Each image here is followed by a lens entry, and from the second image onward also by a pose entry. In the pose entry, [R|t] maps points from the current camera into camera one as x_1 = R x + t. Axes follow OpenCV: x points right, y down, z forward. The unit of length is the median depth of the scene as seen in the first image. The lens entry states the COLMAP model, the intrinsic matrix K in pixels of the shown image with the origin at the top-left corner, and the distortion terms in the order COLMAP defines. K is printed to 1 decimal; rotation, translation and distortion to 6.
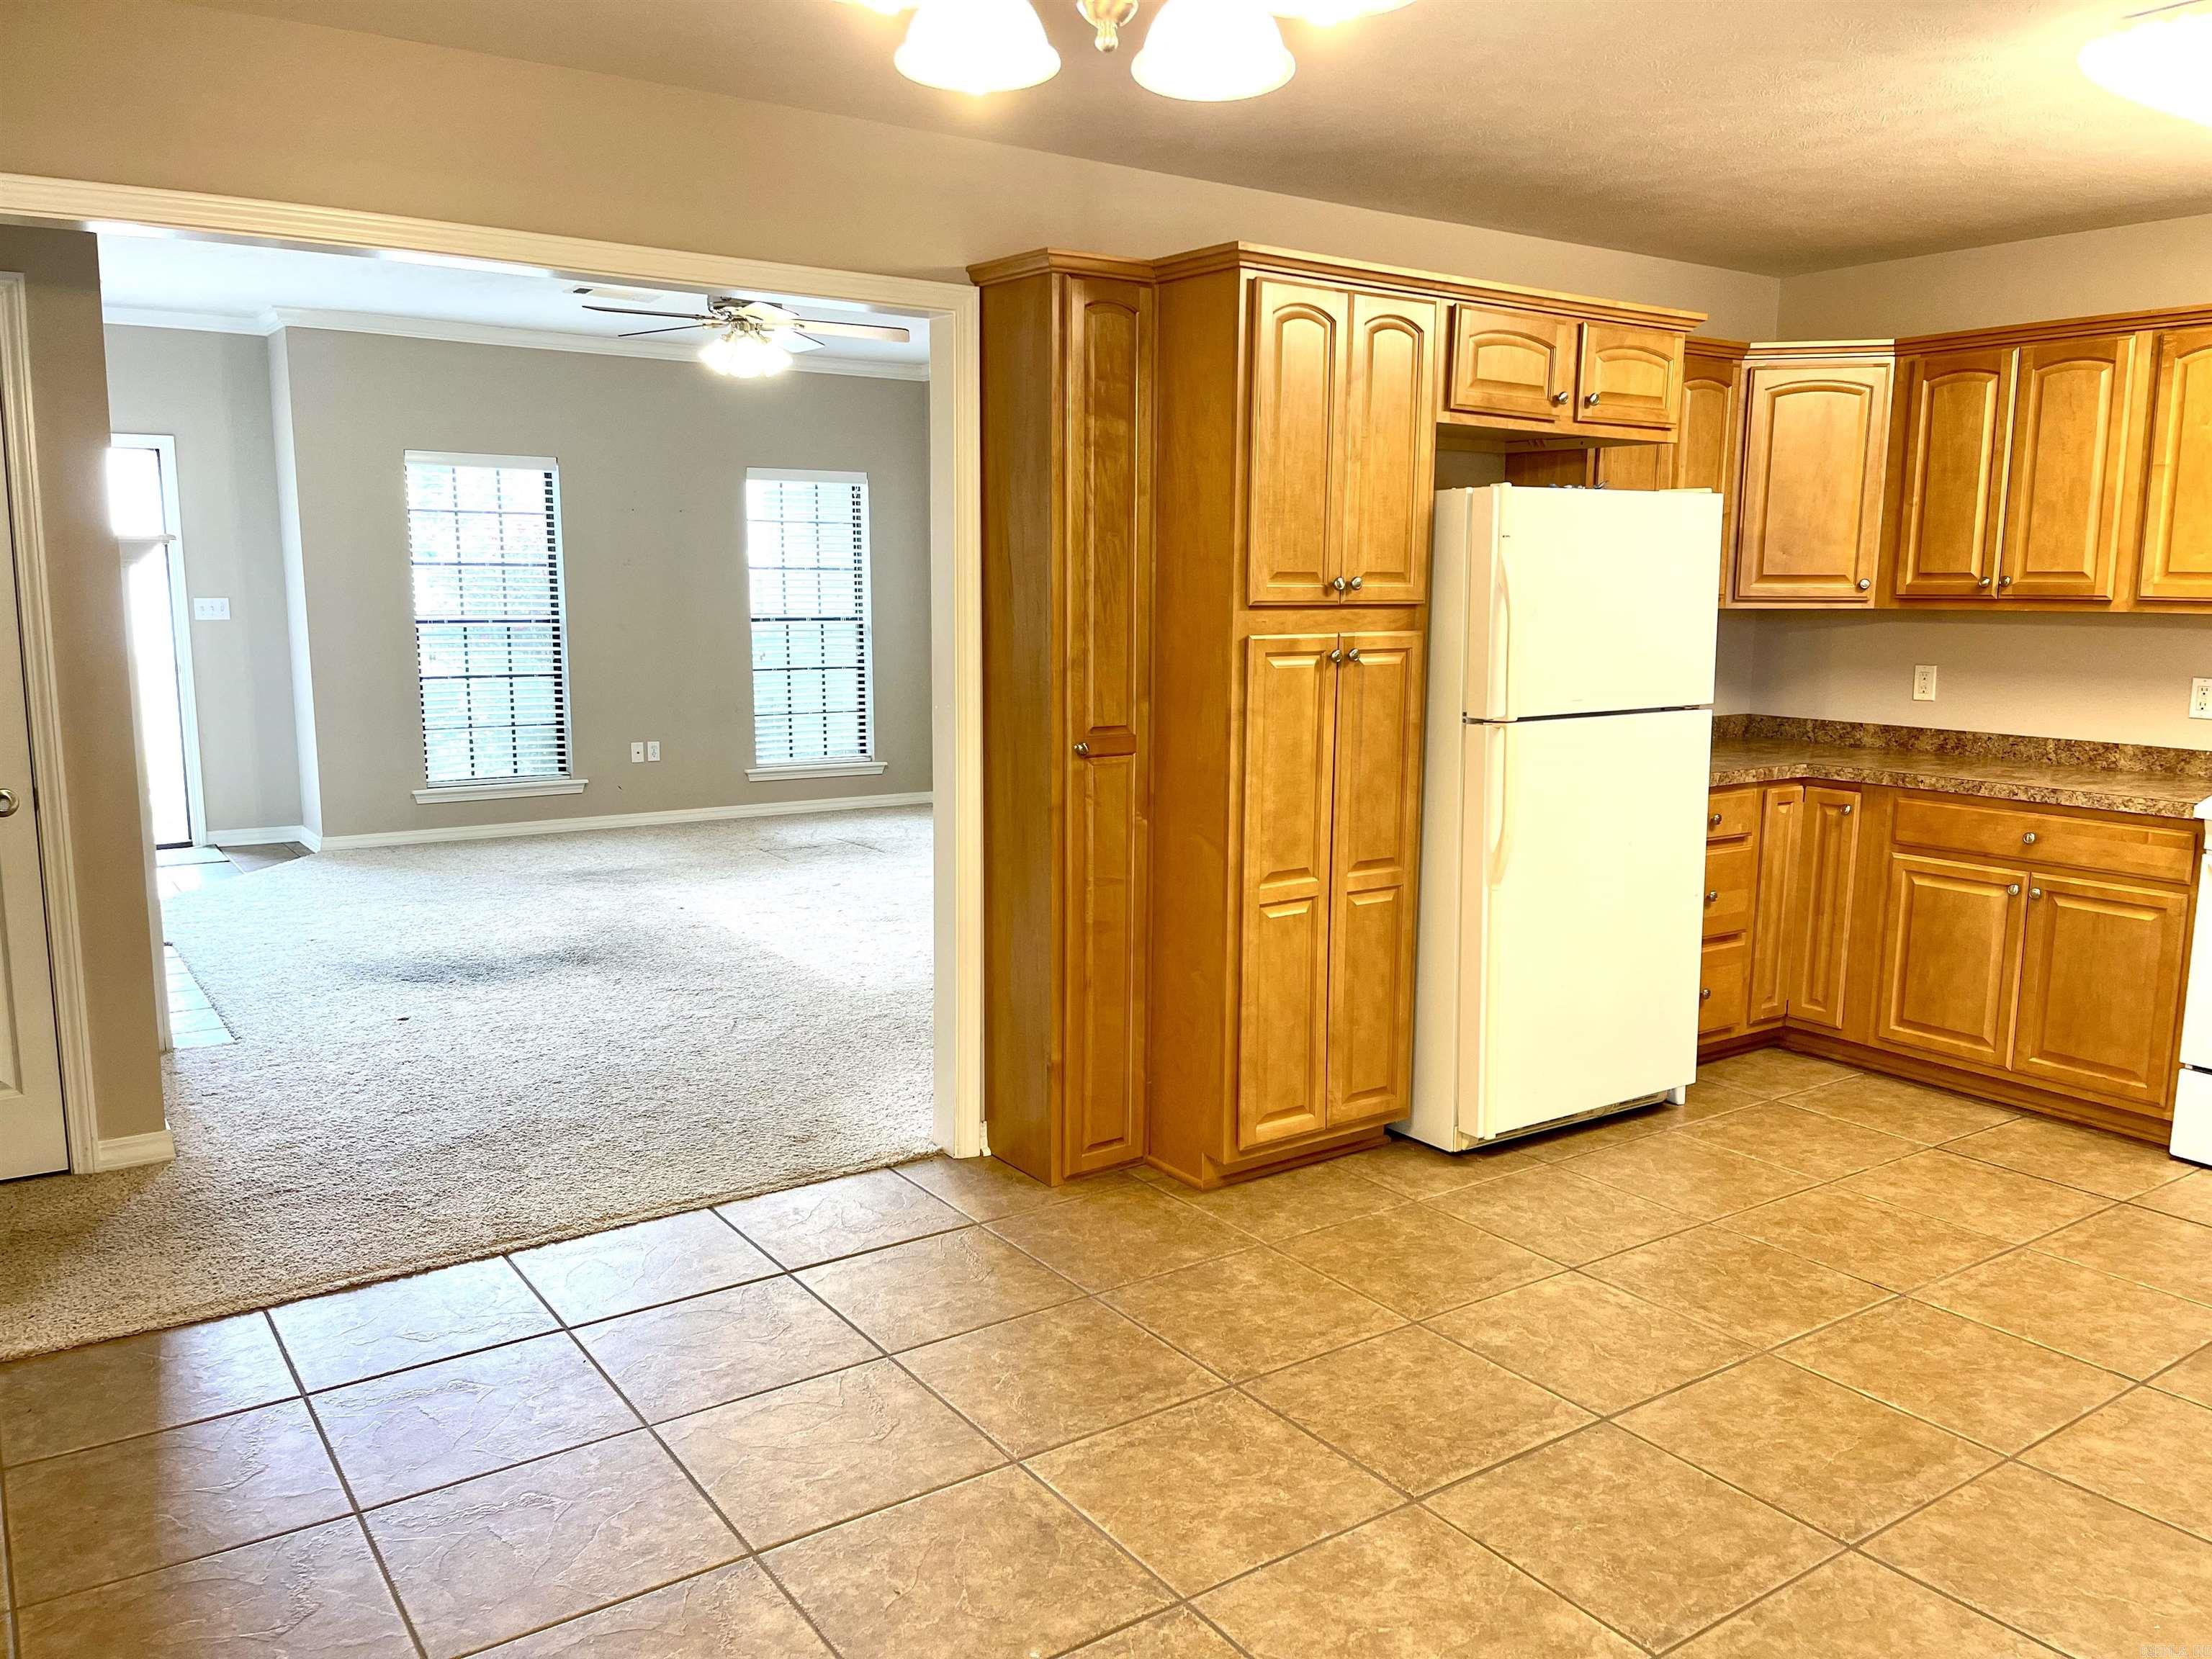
lens RADIAL K [[1673.5, 0, 1114.1], [0, 1673.5, 843.8], [0, 0, 1]] dist [0.055302, -0.061354]
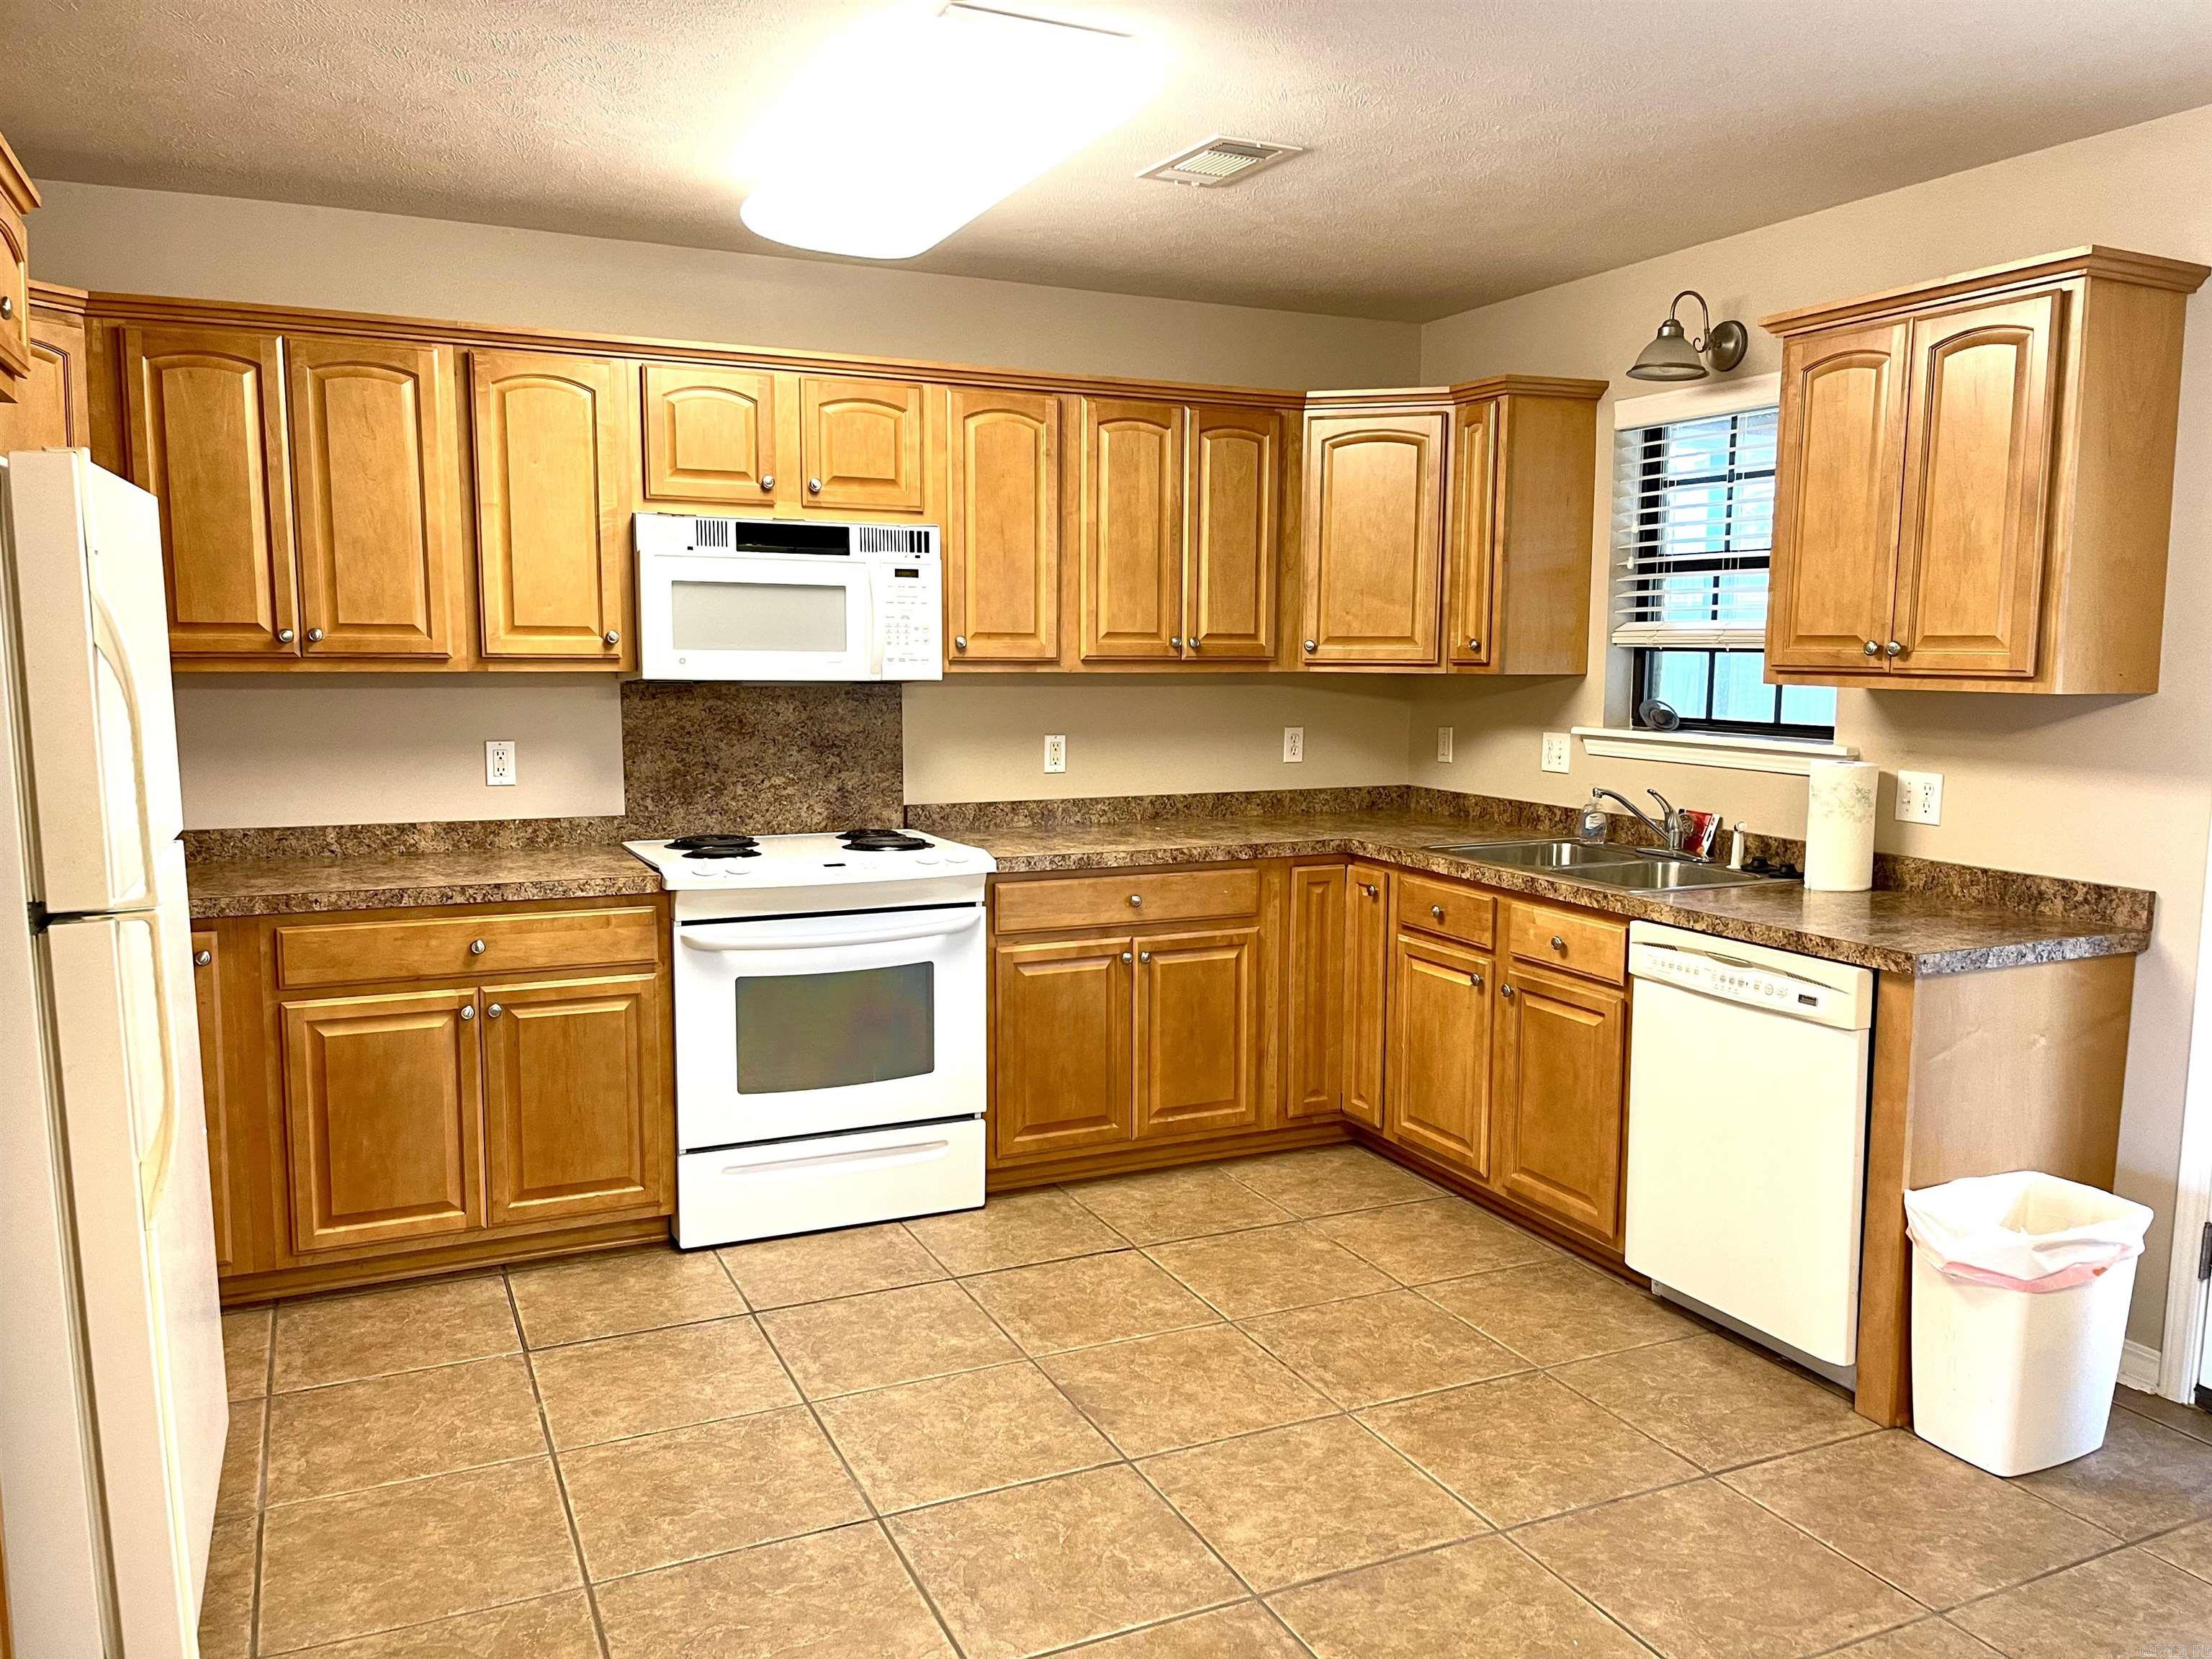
lens RADIAL K [[1673.5, 0, 1093.4], [0, 1673.5, 846.6], [0, 0, 1]] dist [0.055302, -0.061354]
pose [[0.160162, -0.124040, 0.979266, -0.124250], [0.149820, 0.983634, 0.100090, -0.053058], [-0.975655, 0.130683, 0.176124, 0.334528]]
